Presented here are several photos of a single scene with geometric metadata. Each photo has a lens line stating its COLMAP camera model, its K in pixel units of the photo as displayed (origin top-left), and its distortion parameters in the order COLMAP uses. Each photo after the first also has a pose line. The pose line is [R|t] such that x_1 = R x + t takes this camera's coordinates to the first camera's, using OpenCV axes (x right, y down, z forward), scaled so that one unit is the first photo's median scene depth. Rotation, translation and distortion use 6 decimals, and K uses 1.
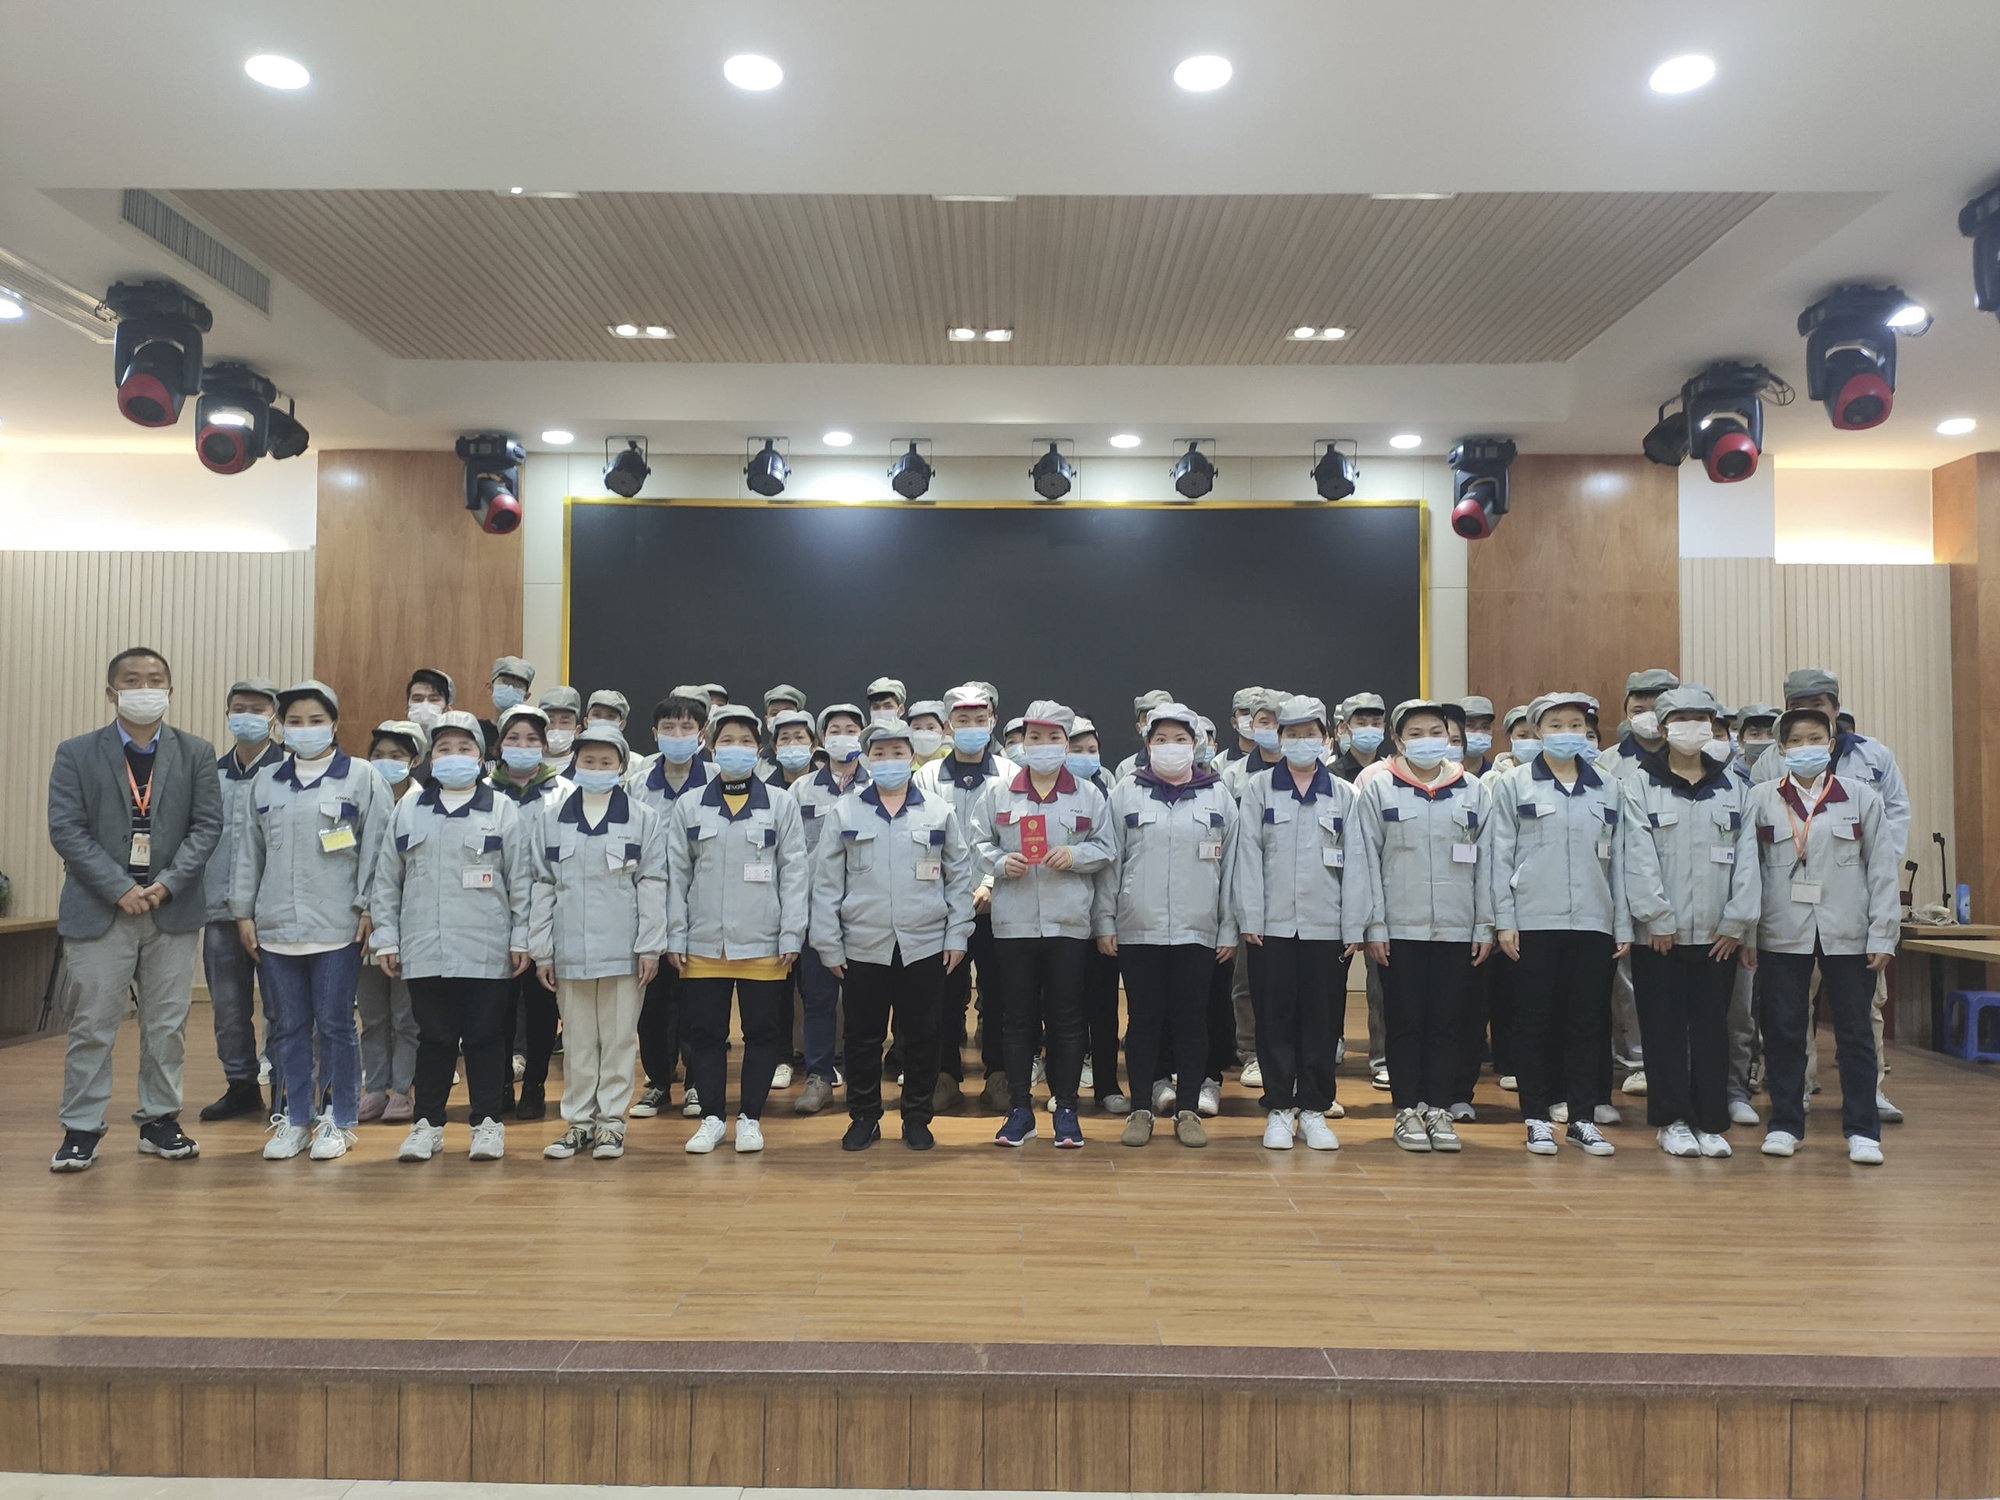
lens RADIAL K [[1494.9, 0, 1000.0], [0, 1494.9, 750.0], [0, 0, 1]] dist [0.093031, -0.119904]
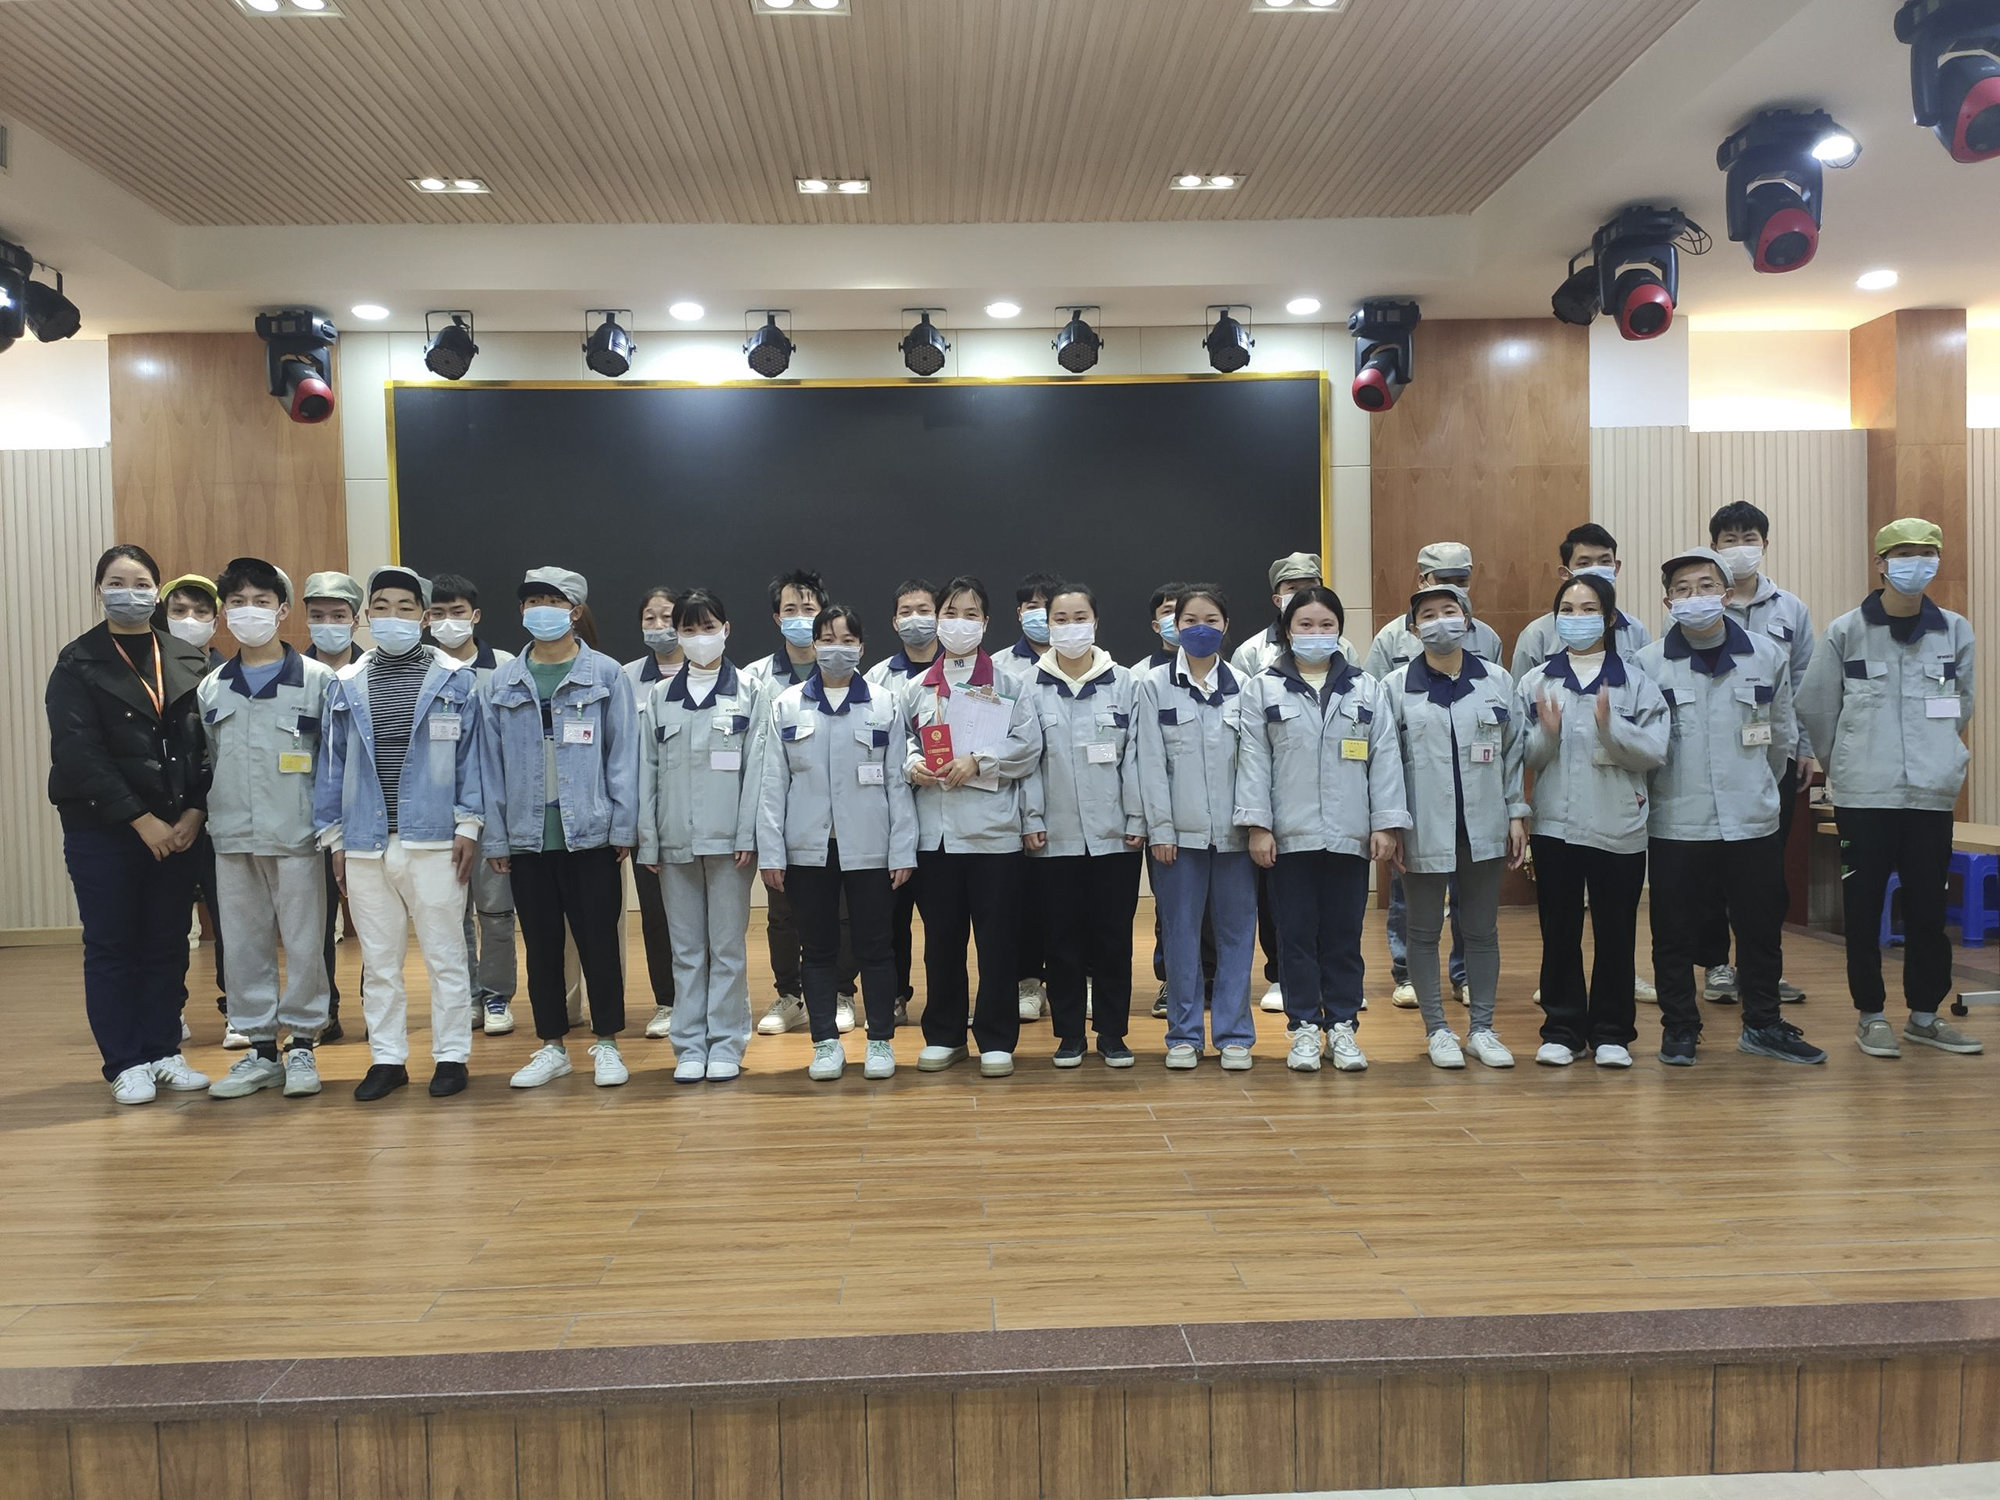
lens RADIAL K [[1494.9, 0, 1000.0], [0, 1494.9, 750.0], [0, 0, 1]] dist [0.093031, -0.119904]
pose [[0.998452, -0.028126, 0.047984, 0.049784], [0.025048, 0.997662, 0.063585, 0.007263], [-0.049660, -0.062284, 0.996822, 0.107789]]
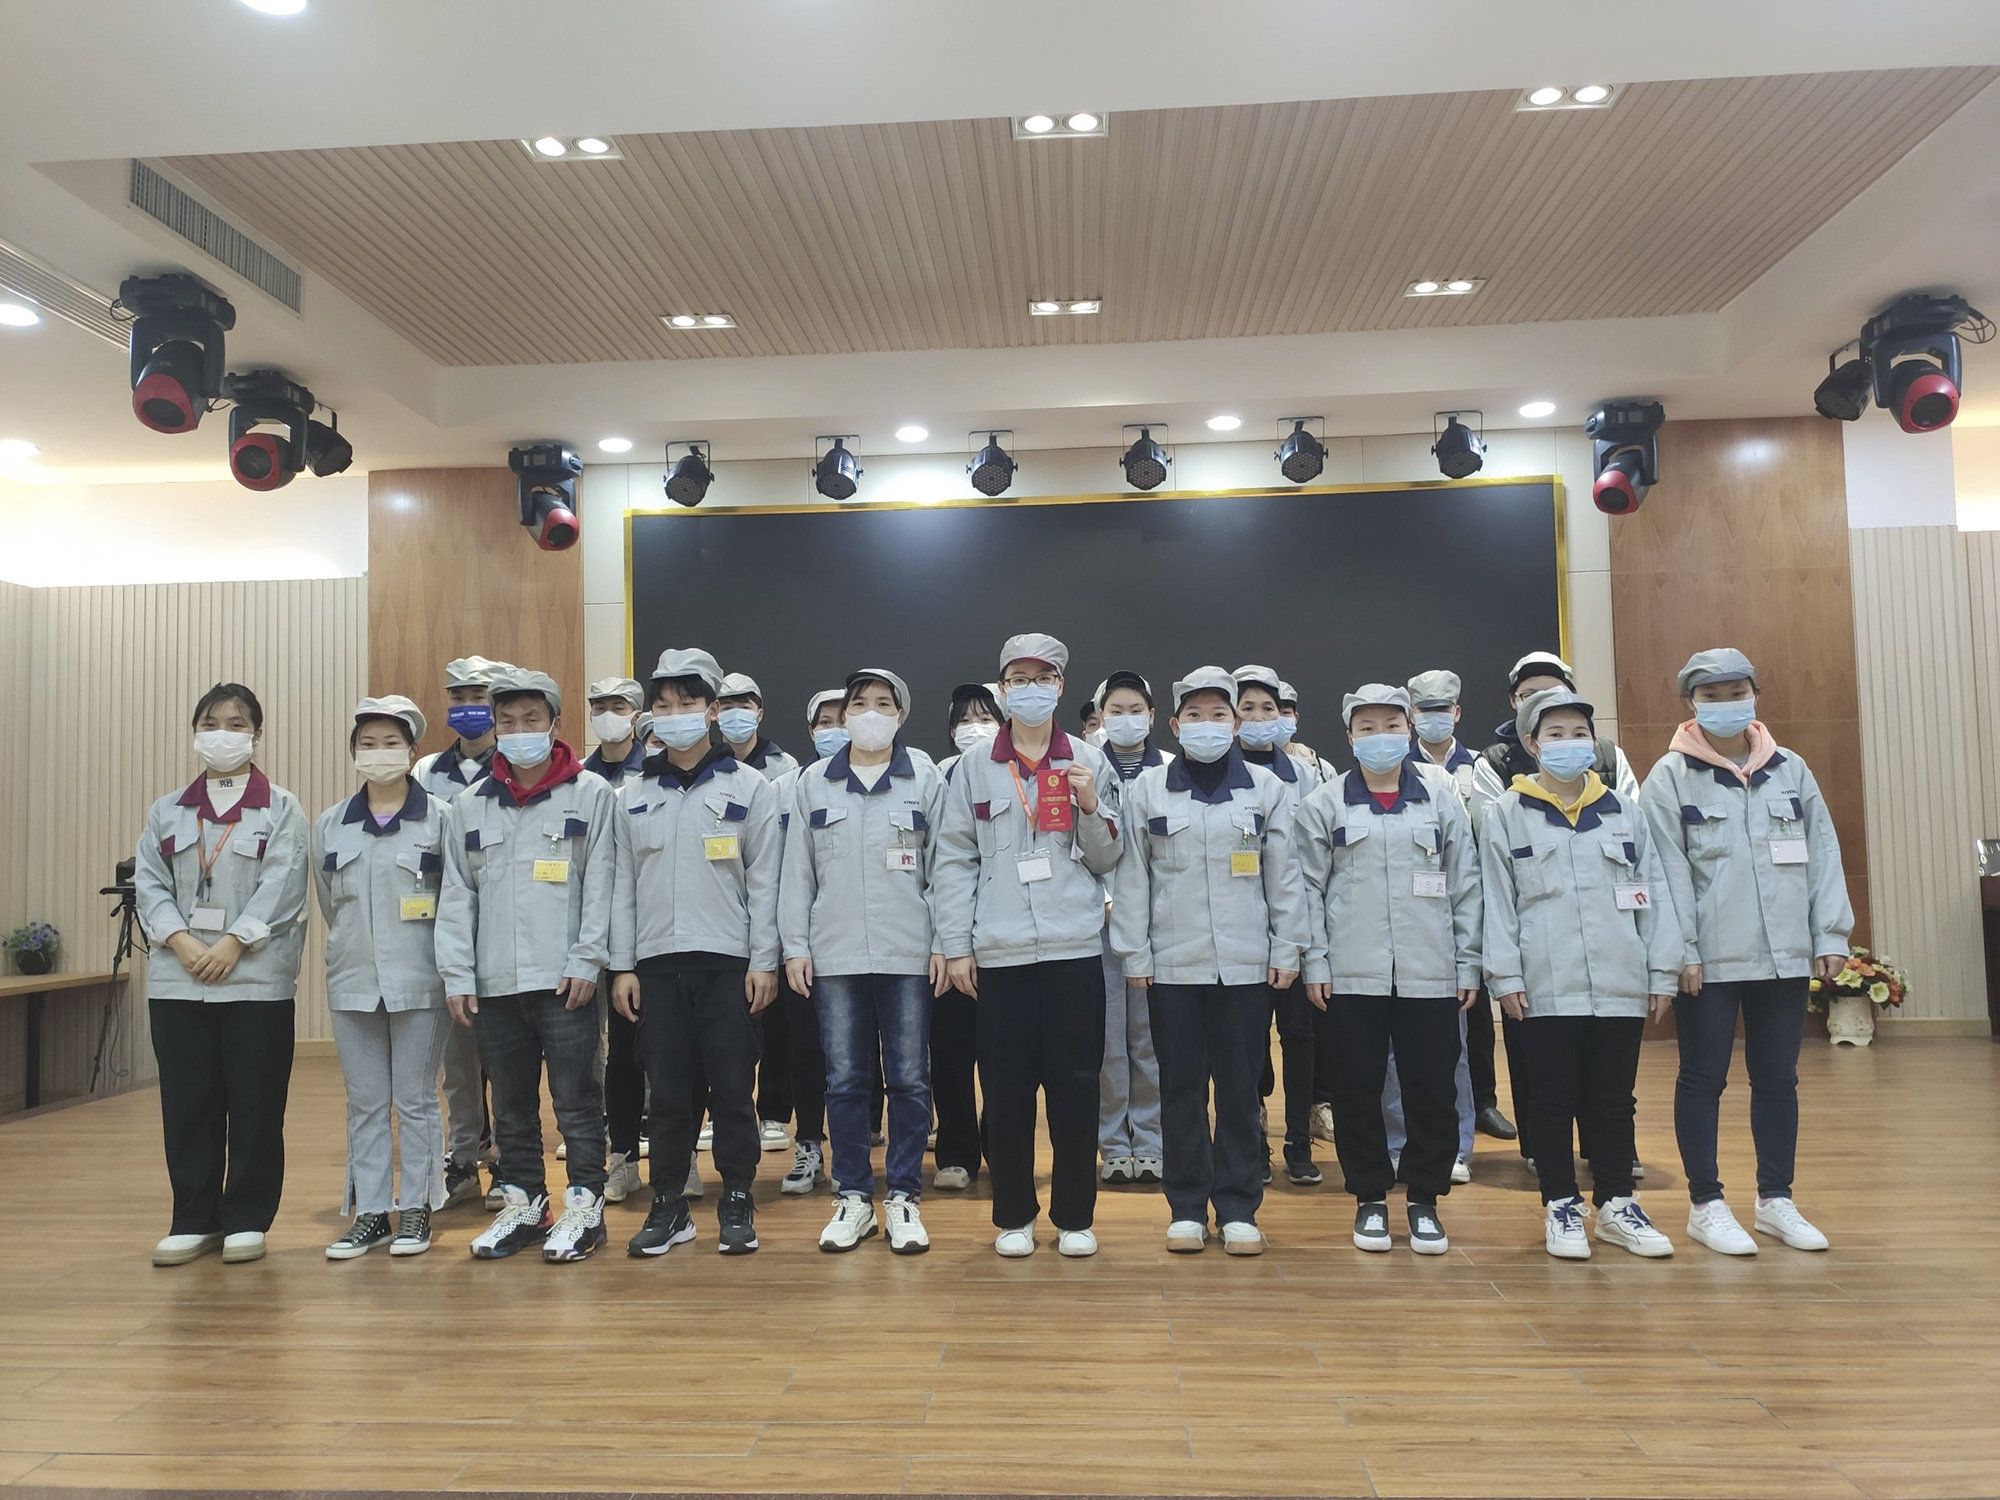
lens RADIAL K [[1494.9, 0, 1000.0], [0, 1494.9, 750.0], [0, 0, 1]] dist [0.093031, -0.119904]
pose [[0.998297, -0.030171, -0.049935, -0.022185], [0.029128, 0.999344, -0.021501, 0.015388], [0.050551, 0.020009, 0.998521, 0.134726]]
